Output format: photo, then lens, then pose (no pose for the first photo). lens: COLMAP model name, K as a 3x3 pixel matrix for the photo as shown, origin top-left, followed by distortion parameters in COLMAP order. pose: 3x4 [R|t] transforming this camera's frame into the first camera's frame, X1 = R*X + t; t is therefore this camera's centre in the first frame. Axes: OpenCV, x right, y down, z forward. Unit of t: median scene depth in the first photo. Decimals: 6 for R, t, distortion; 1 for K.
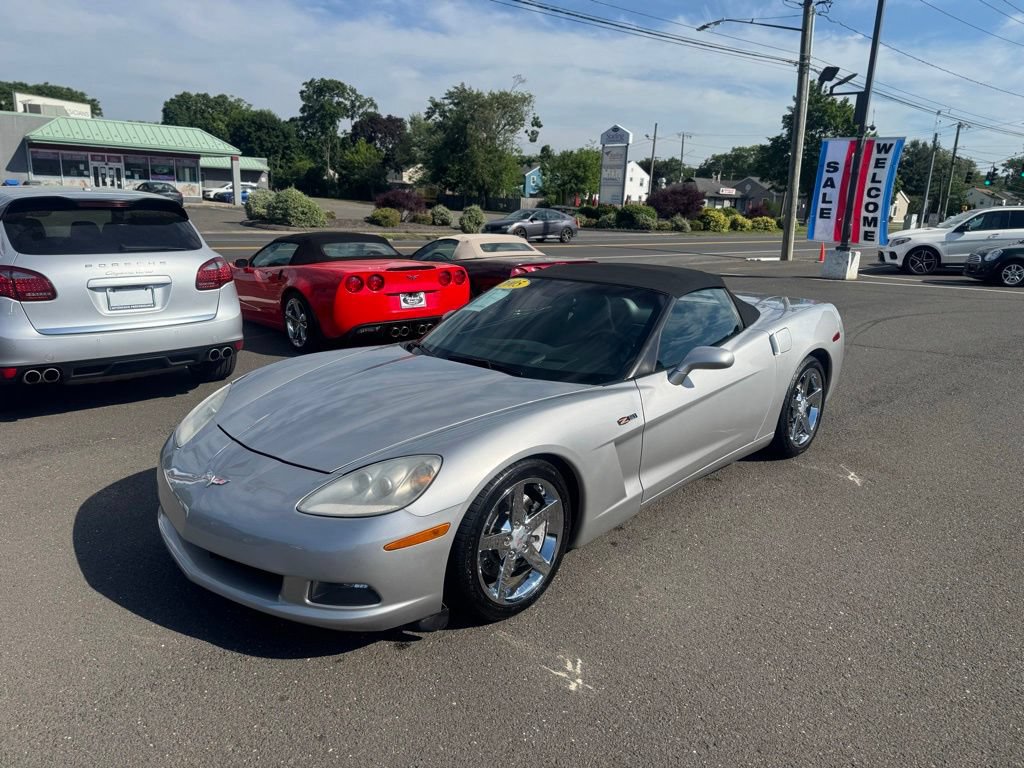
lens RADIAL K [[717.2, 0, 522.6], [0, 717.2, 389.2], [0, 0, 1]] dist [0.035006, -0.053748]
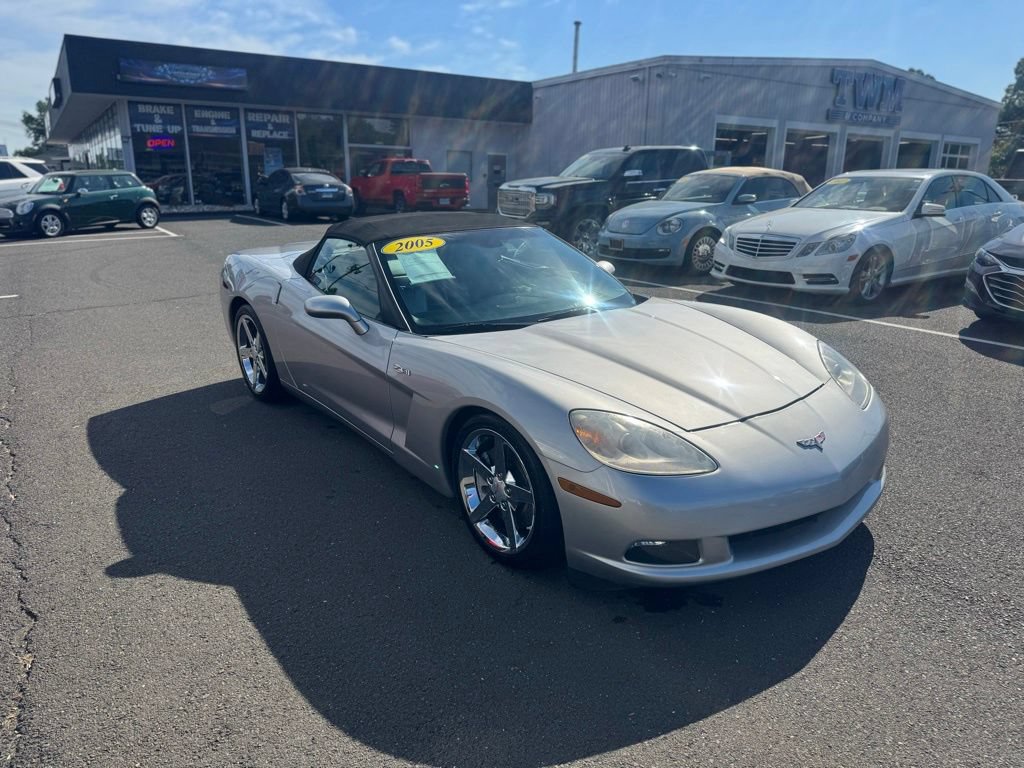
lens RADIAL K [[717.2, 0, 517.7], [0, 717.2, 386.6], [0, 0, 1]] dist [0.035006, -0.053748]
pose [[0.153613, -0.299146, 0.941762, -0.083490], [0.243210, 0.935200, 0.257391, -0.017435], [-0.957733, 0.189507, 0.216414, 0.070566]]
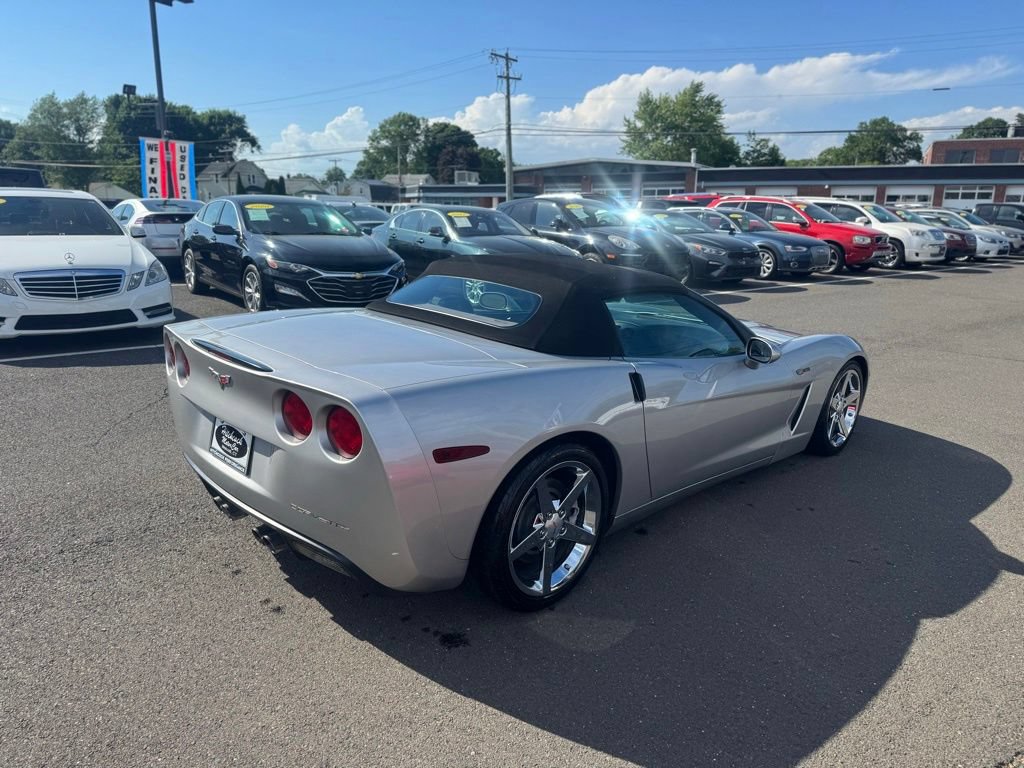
lens RADIAL K [[717.2, 0, 518.5], [0, 717.2, 394.7], [0, 0, 1]] dist [0.035006, -0.053748]
pose [[-0.997896, -0.058333, 0.028314, 0.013515], [-0.037658, 0.876850, 0.479288, -0.041864], [-0.052785, 0.477213, -0.877201, 0.176358]]
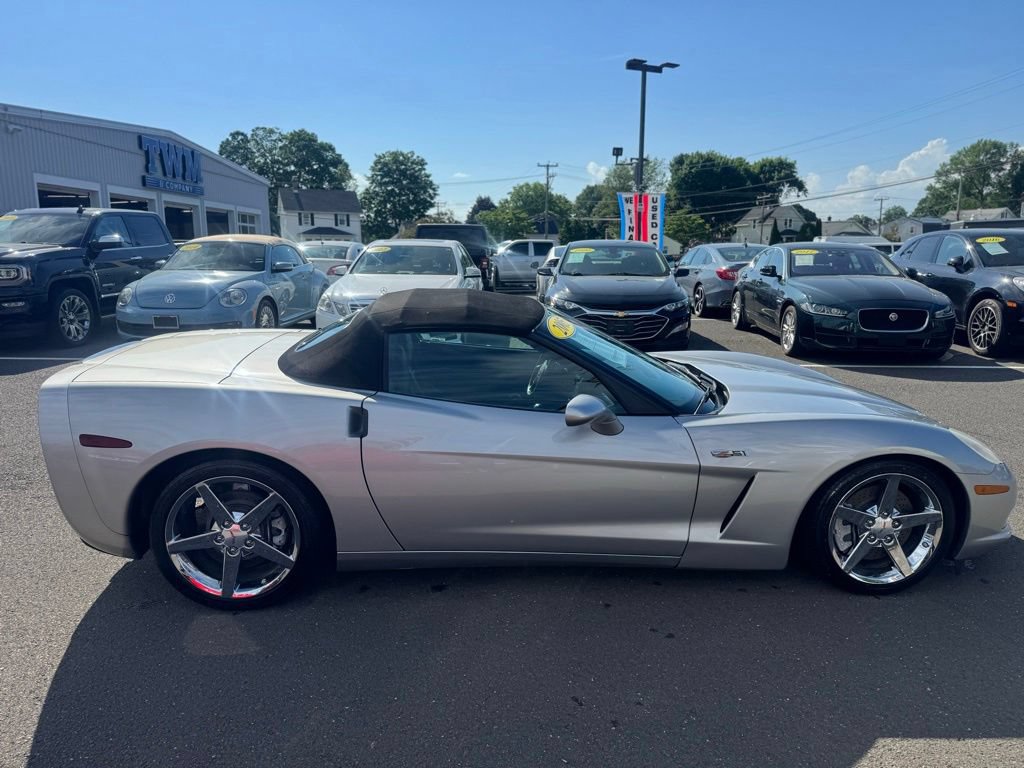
lens RADIAL K [[717.2, 0, 506.6], [0, 717.2, 390.0], [0, 0, 1]] dist [0.035006, -0.053748]
pose [[-0.719220, -0.163267, 0.675327, -0.046819], [0.149906, 0.912638, 0.380289, -0.036477], [-0.678417, 0.374747, -0.631913, 0.148555]]
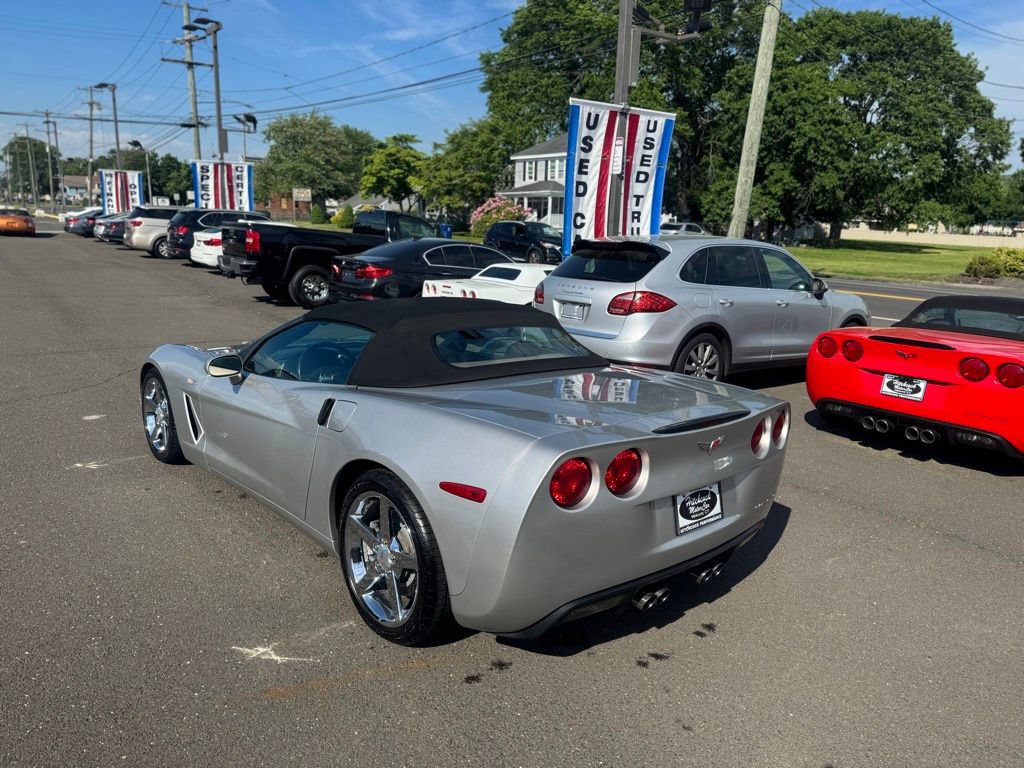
lens RADIAL K [[717.2, 0, 513.3], [0, 717.2, 388.3], [0, 0, 1]] dist [0.035006, -0.053748]
pose [[-0.086611, 0.183510, -0.979195, 0.096818], [-0.285140, 0.937203, 0.200861, -0.026447], [0.954565, 0.296604, -0.028846, 0.112084]]
